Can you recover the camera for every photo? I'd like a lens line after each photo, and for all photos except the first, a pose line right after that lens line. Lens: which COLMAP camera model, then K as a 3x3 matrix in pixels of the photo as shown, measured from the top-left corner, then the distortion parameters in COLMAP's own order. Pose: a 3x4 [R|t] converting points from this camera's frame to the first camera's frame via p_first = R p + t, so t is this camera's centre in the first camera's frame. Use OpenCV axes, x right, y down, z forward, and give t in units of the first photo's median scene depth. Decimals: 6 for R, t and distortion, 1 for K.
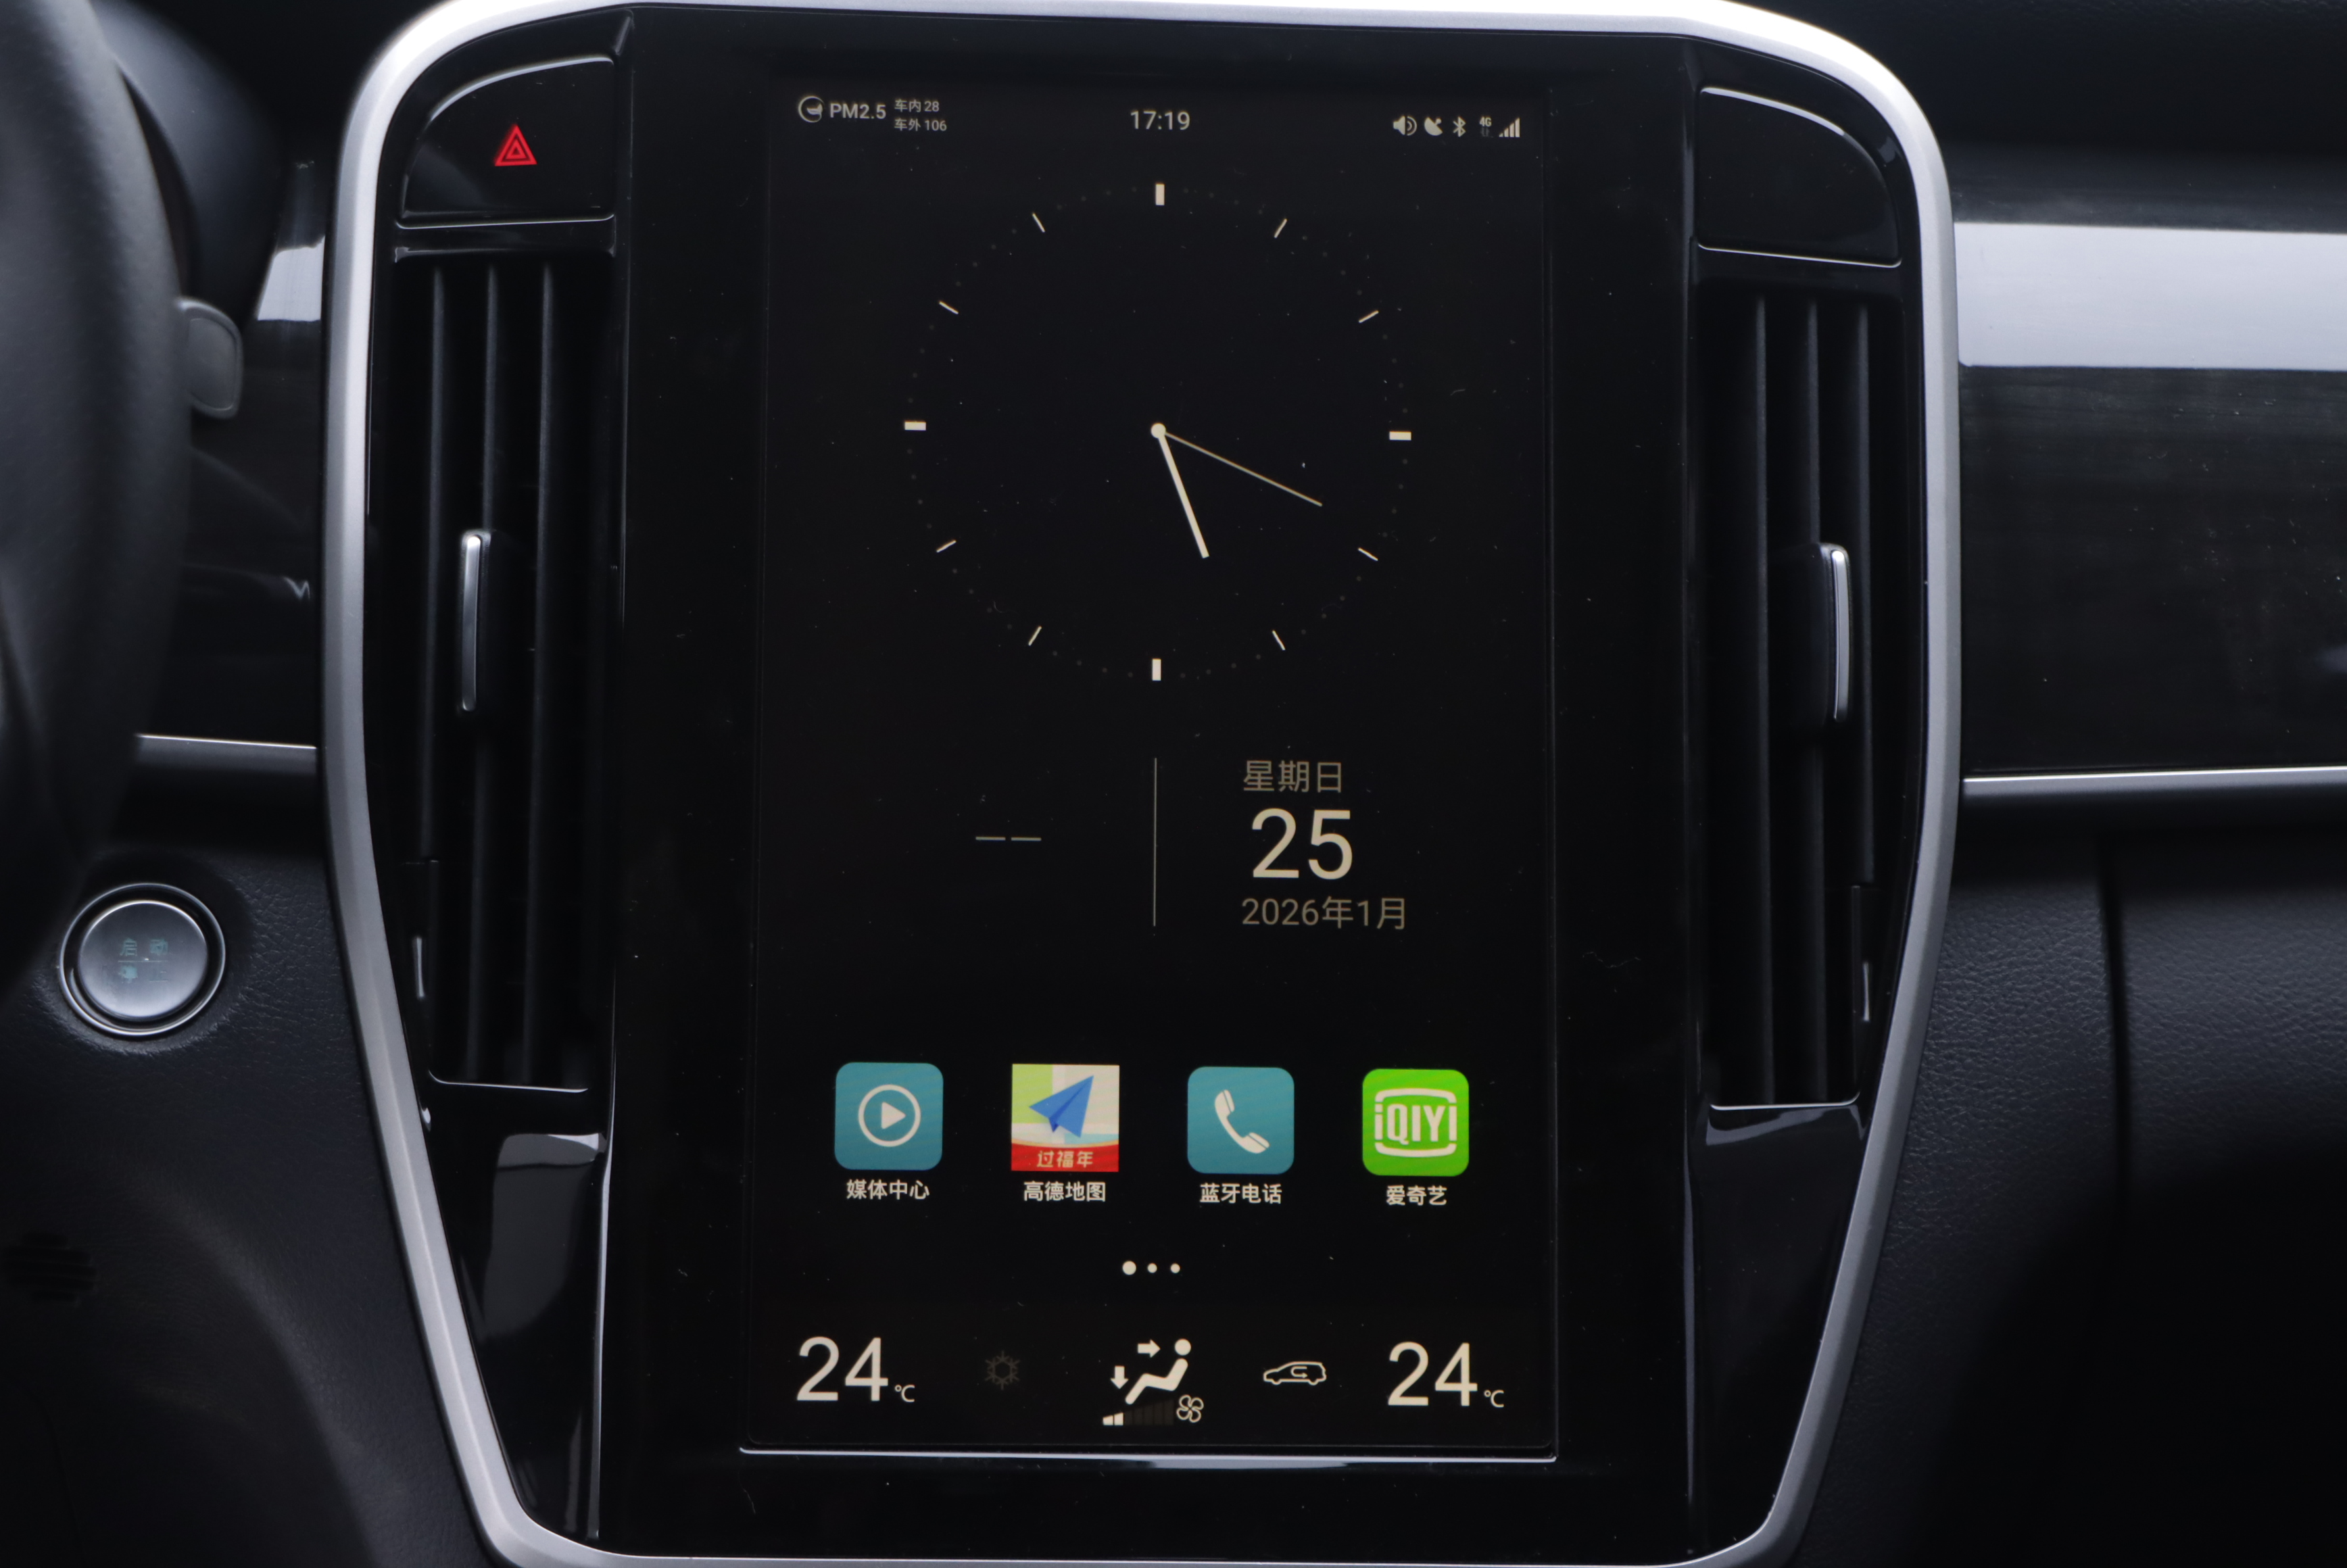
lens RADIAL K [[5028.0, 0, 1191.5], [0, 5028.0, 792.5], [0, 0, 1]] dist [0.204662, 0.062825]
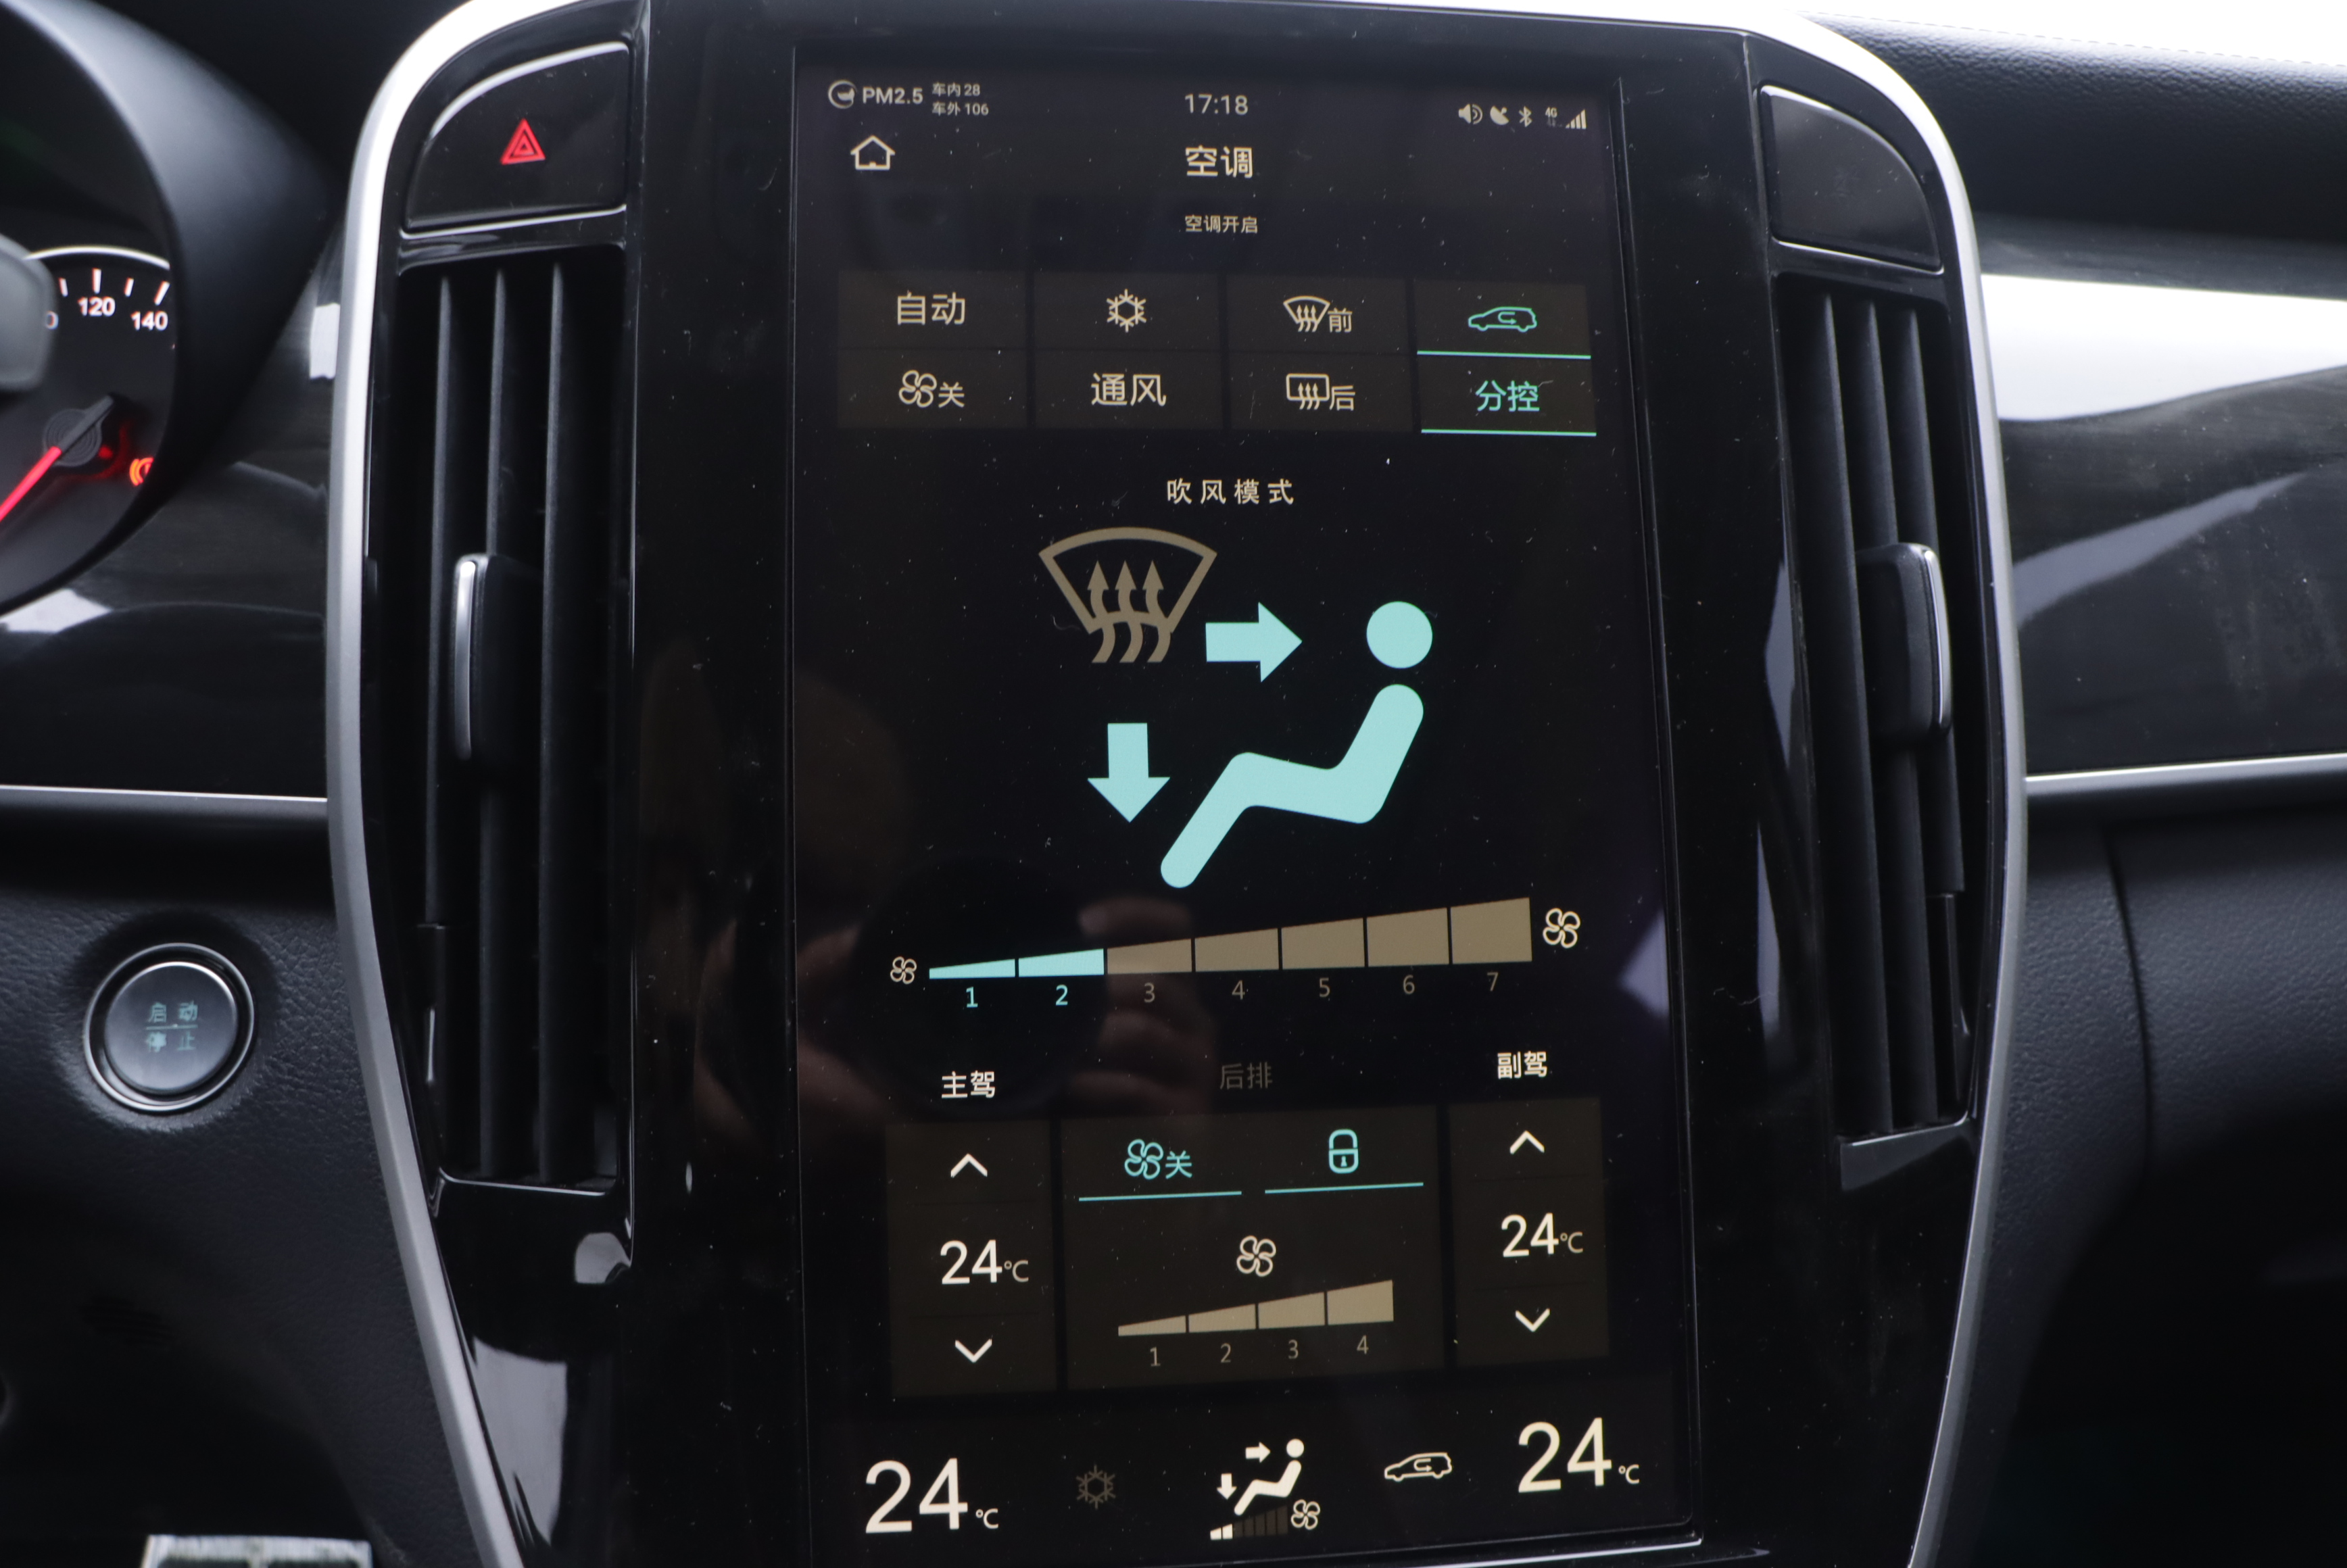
lens RADIAL K [[1909.5, 0, 1190.9], [0, 1909.5, 791.1], [0, 0, 1]] dist [-0.190101, 0.149387]
pose [[0.997617, -0.028498, 0.062837, -0.036616], [0.025839, 0.998752, 0.042739, -0.020743], [-0.063977, -0.041014, 0.997108, 0.653018]]
